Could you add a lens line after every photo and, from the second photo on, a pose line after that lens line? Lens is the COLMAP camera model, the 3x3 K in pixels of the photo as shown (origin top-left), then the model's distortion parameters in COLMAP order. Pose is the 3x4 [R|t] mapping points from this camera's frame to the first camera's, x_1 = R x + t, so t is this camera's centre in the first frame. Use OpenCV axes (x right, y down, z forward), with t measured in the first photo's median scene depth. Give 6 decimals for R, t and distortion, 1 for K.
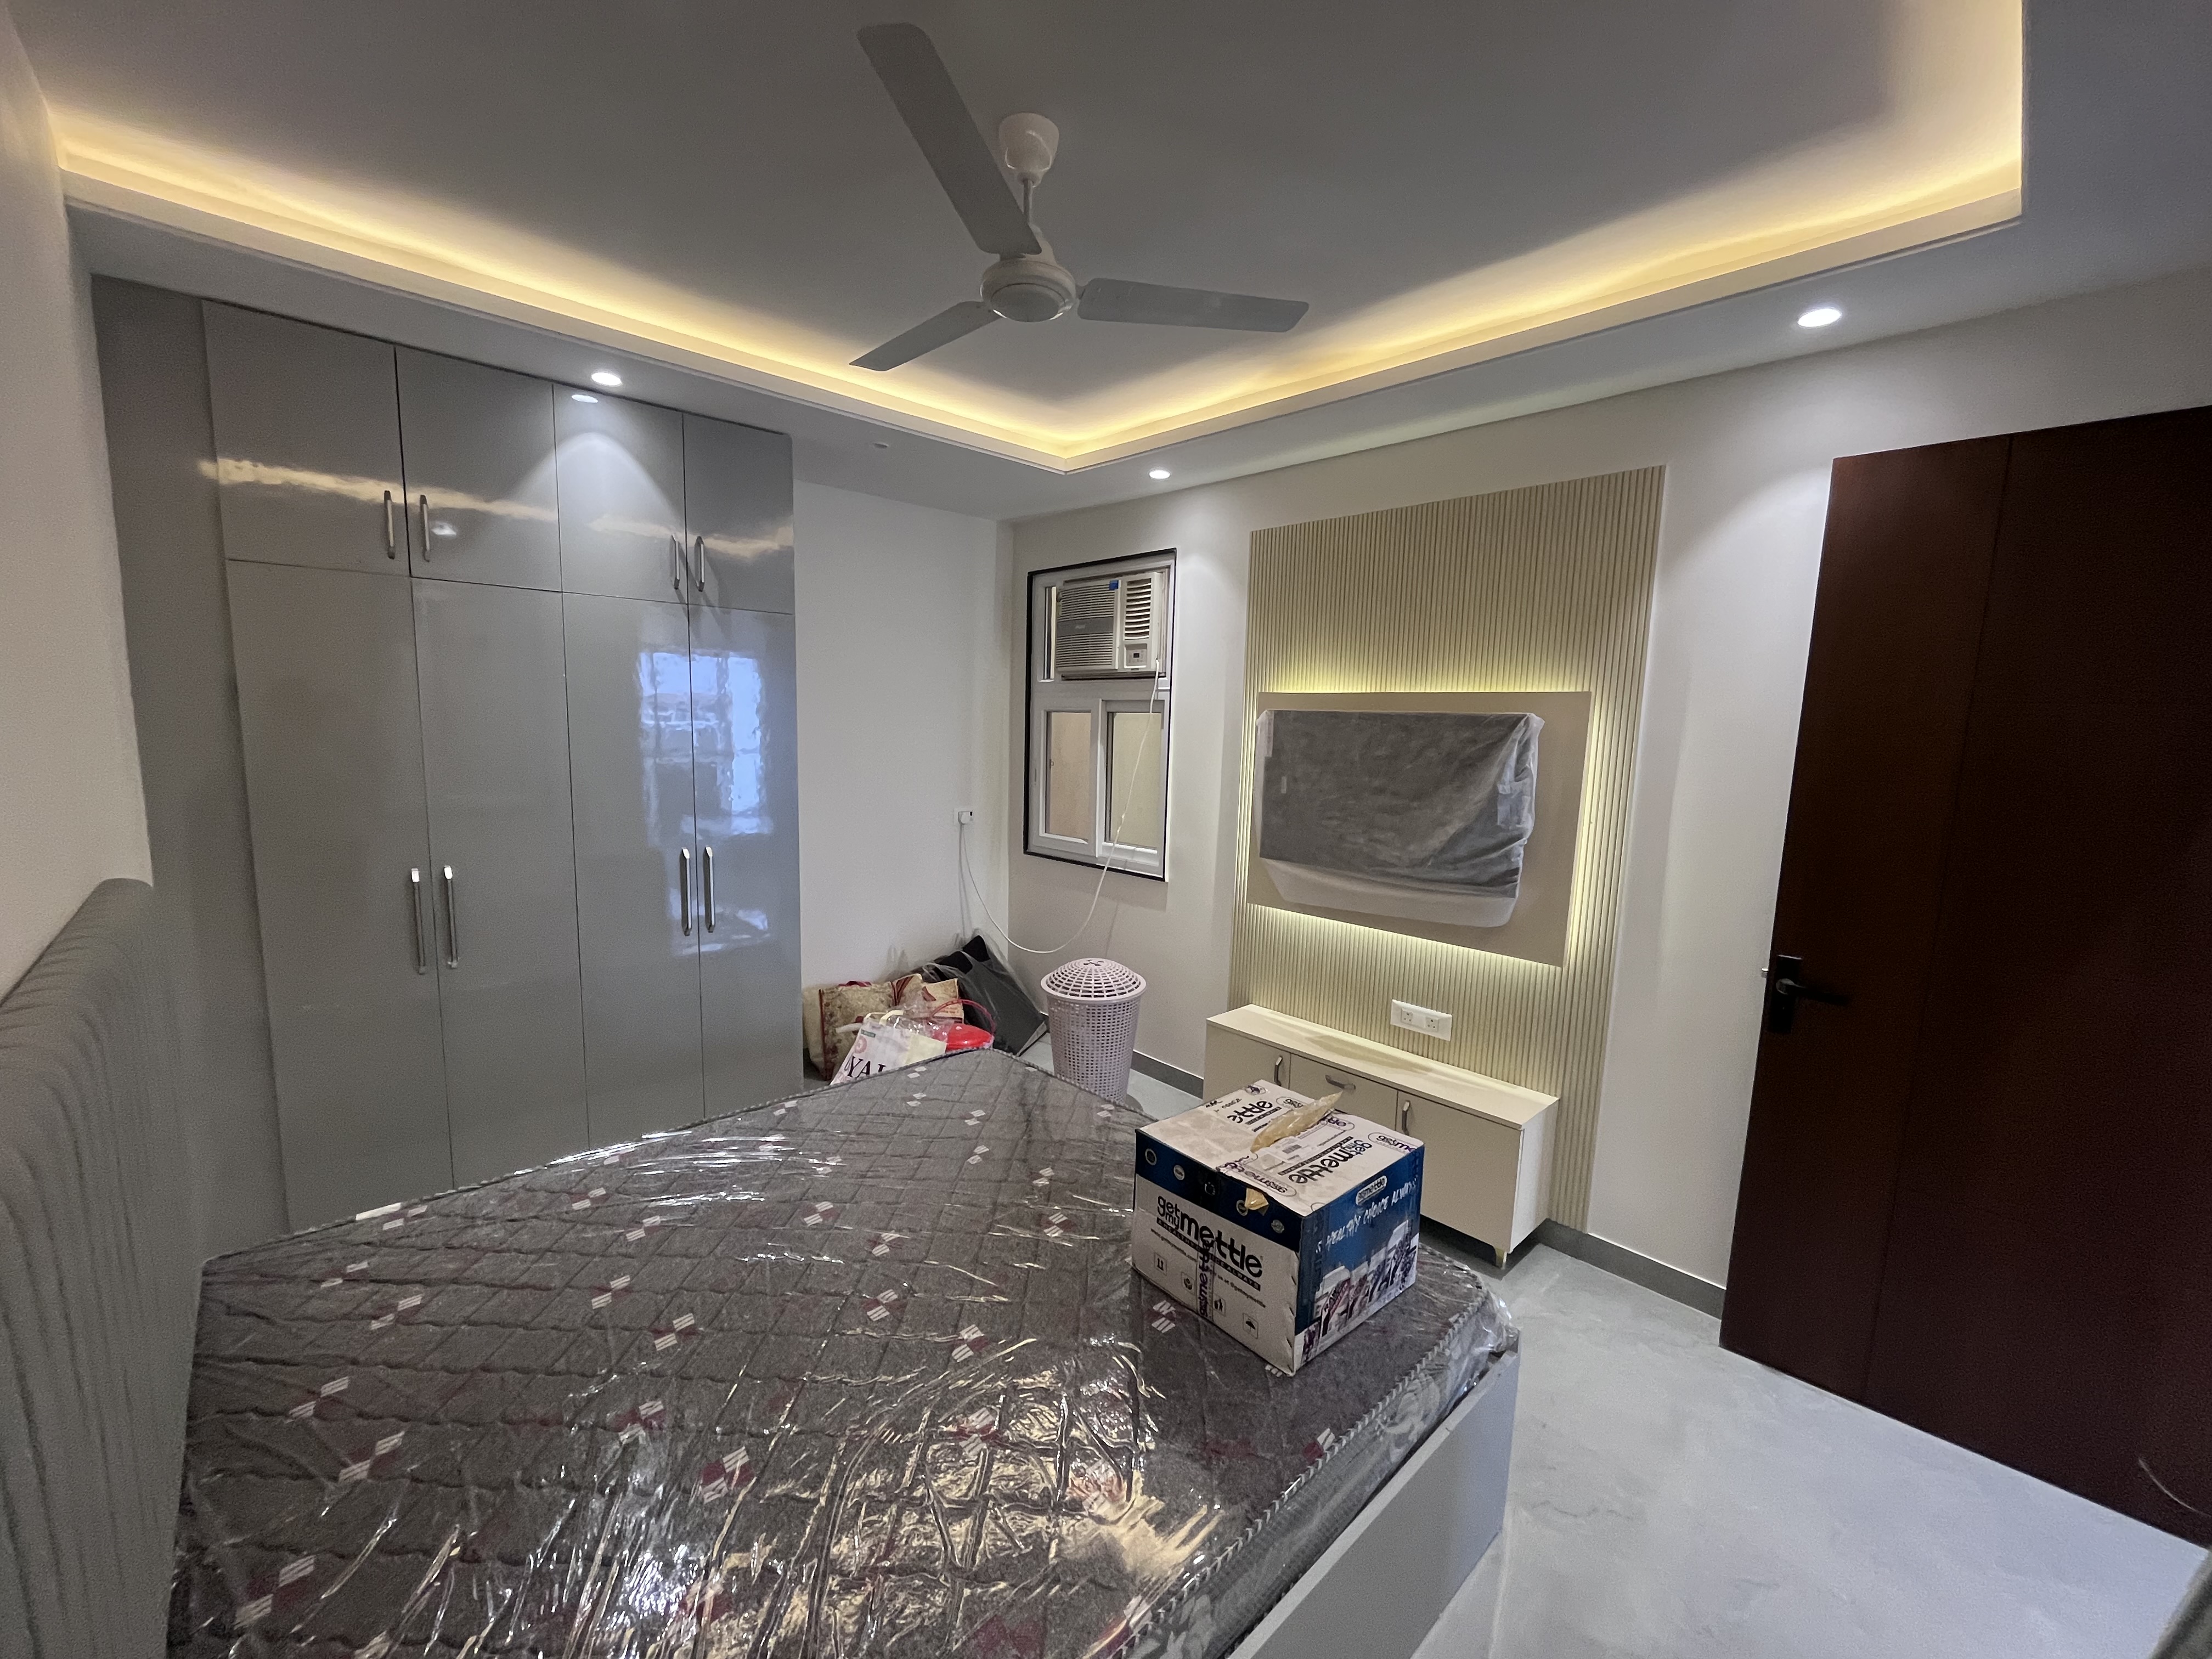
lens RADIAL K [[891.7, 0, 1098.6], [0, 891.7, 839.4], [0, 0, 1]] dist [0.000704, 0.000156]
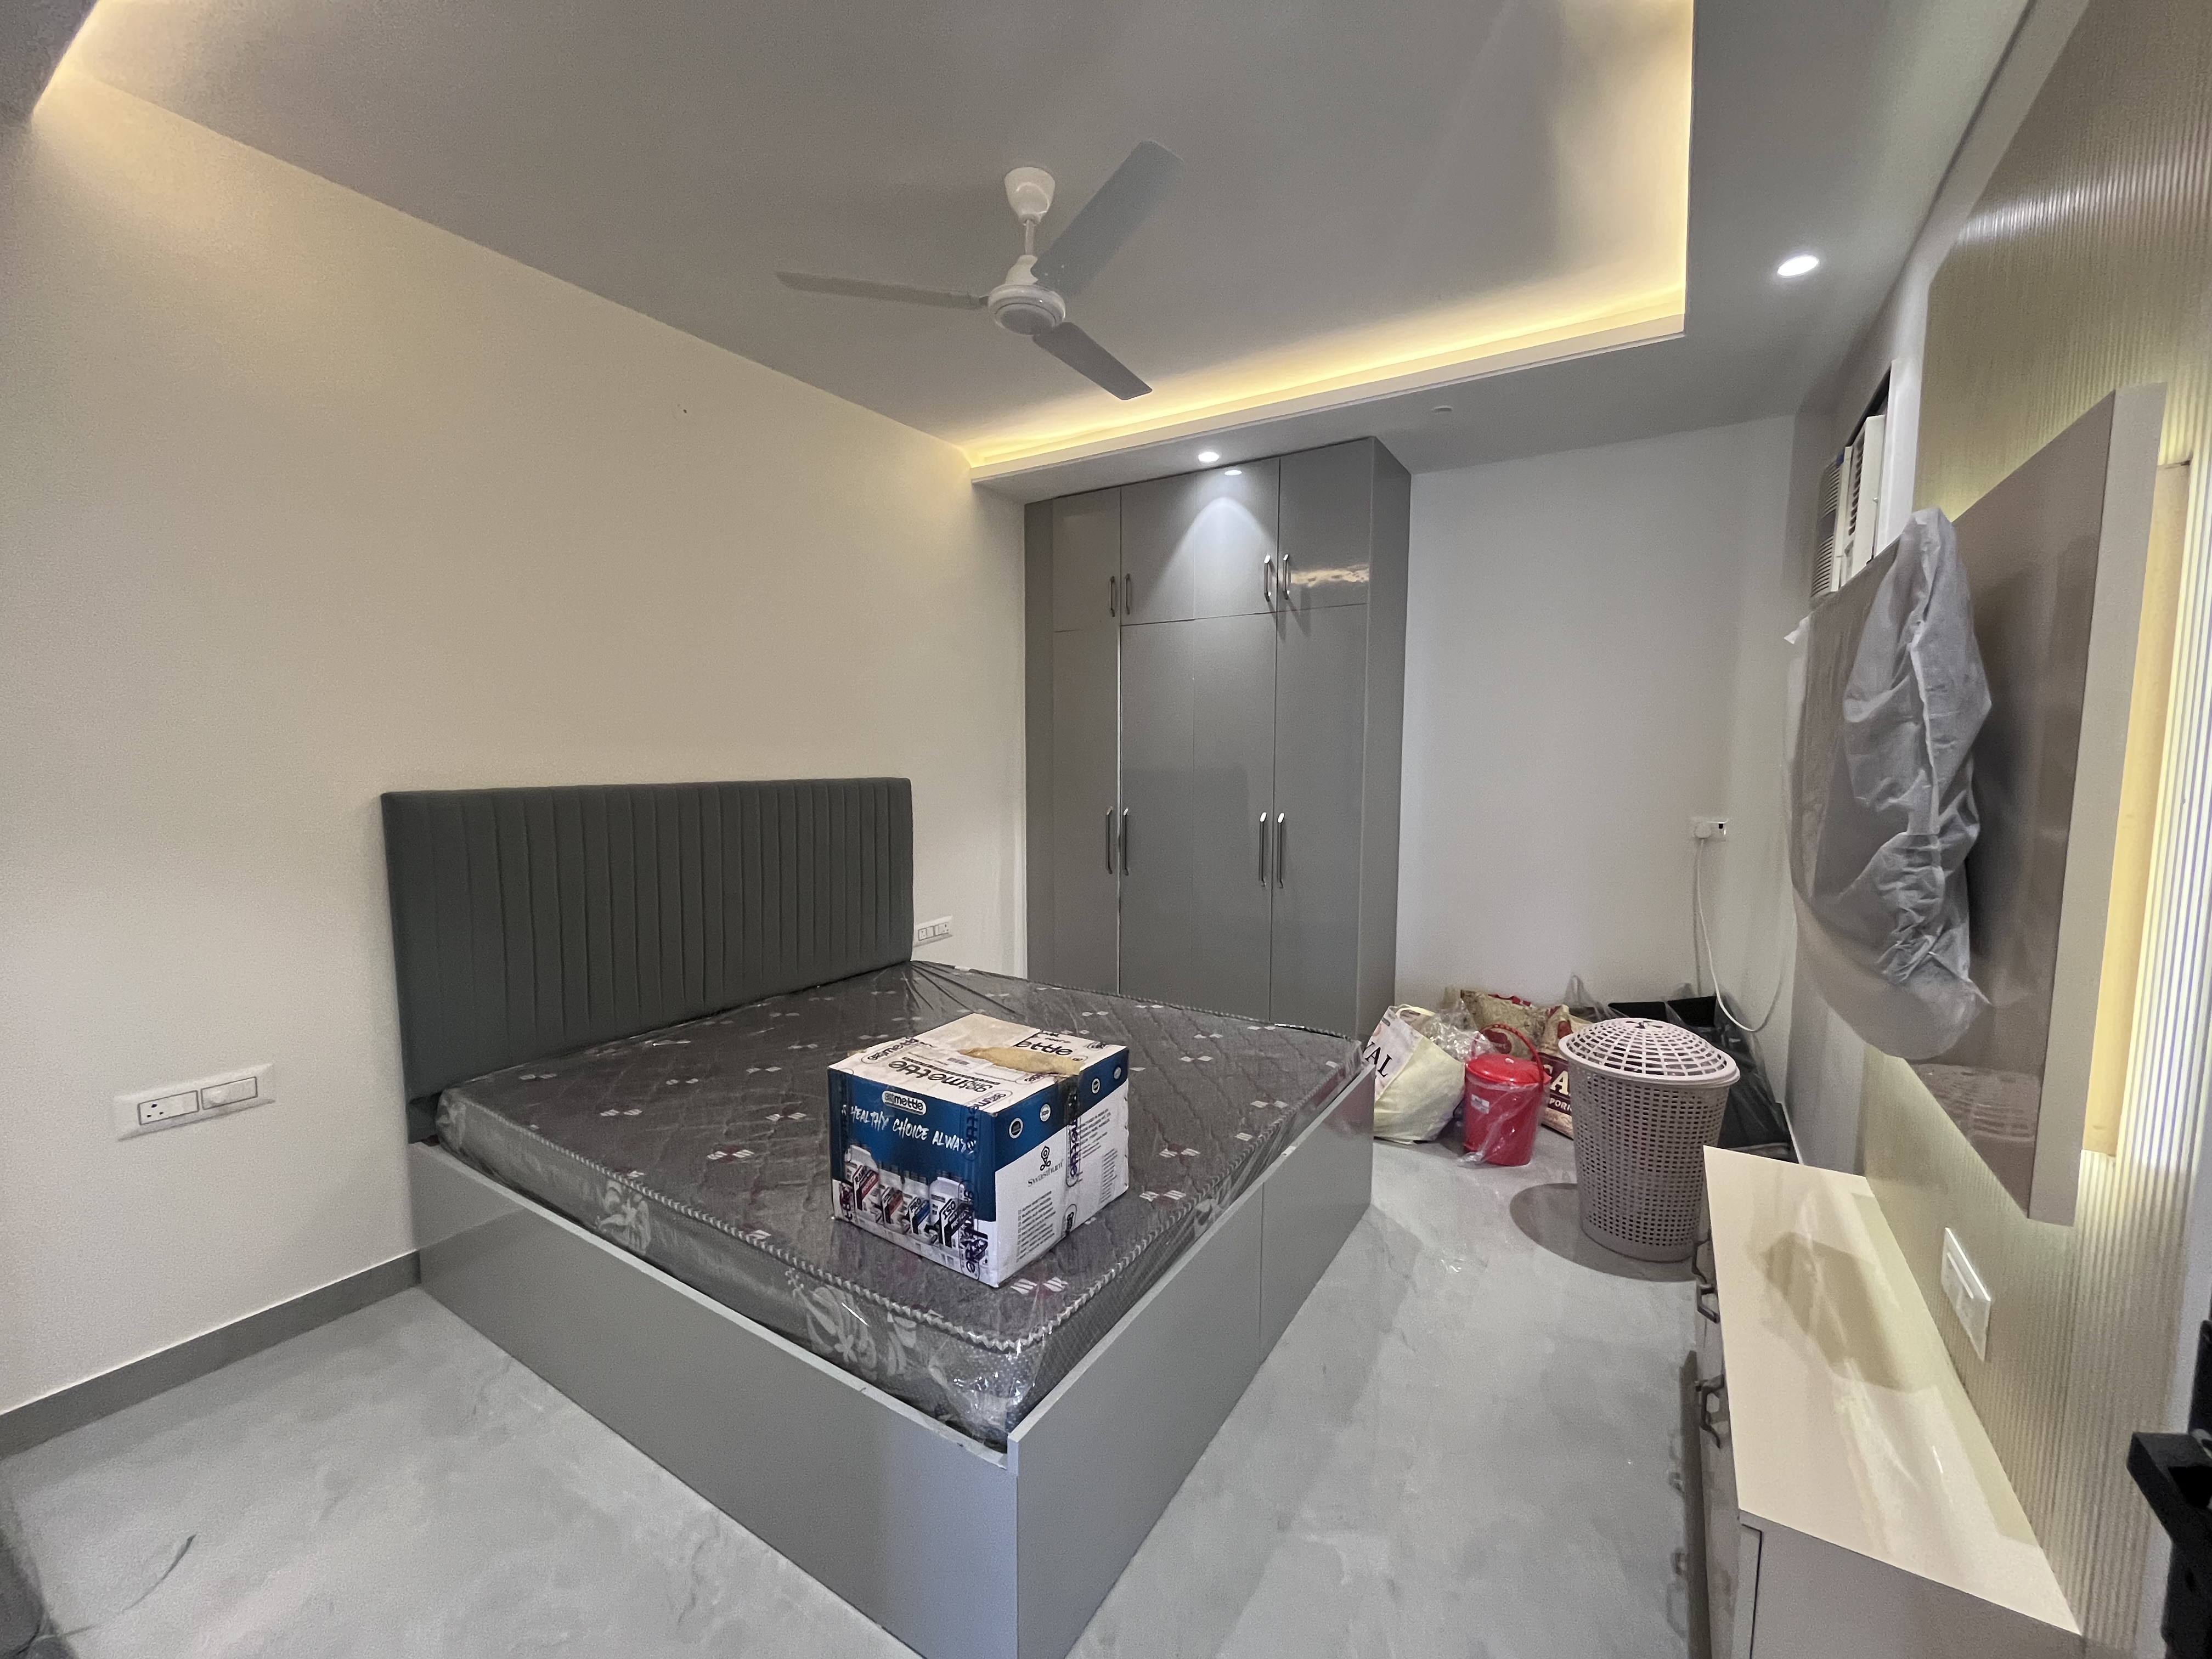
lens RADIAL K [[891.7, 0, 1095.8], [0, 891.7, 827.5], [0, 0, 1]] dist [0.000704, 0.000156]
pose [[0.251516, 0.059240, -0.966039, 0.780802], [-0.123011, 0.991987, 0.028805, 0.028224], [0.960004, 0.111589, 0.256788, 0.565692]]
